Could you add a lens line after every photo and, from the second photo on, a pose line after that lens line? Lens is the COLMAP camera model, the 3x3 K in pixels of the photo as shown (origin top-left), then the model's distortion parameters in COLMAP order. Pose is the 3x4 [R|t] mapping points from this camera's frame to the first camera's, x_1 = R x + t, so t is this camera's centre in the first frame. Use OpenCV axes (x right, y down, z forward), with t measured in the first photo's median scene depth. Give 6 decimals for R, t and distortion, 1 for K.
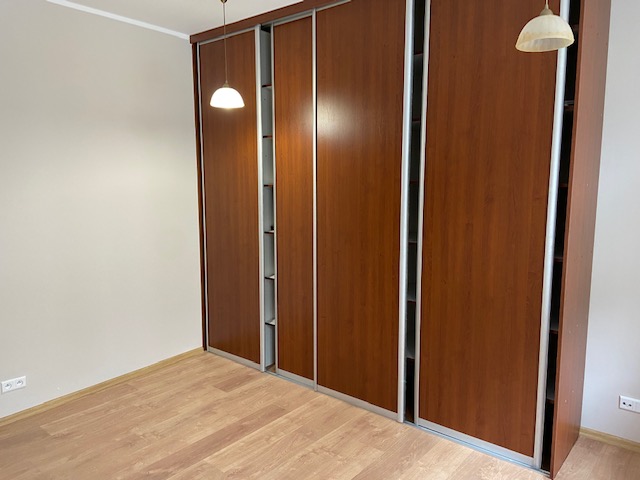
lens RADIAL K [[484.2, 0, 321.4], [0, 484.2, 247.8], [0, 0, 1]] dist [0.112035, -0.151281]
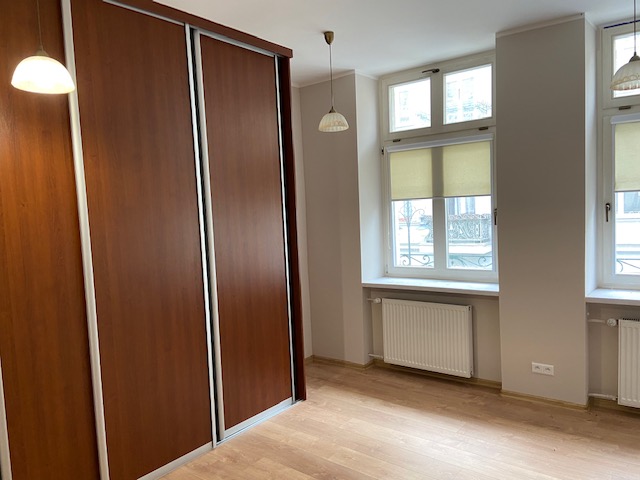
lens RADIAL K [[484.2, 0, 321.4], [0, 484.2, 247.8], [0, 0, 1]] dist [0.112035, -0.151281]
pose [[-0.028762, -0.079834, 0.996393, -0.811240], [0.186720, 0.978831, 0.083817, -0.088795], [-0.981992, 0.188458, -0.013246, 0.715166]]
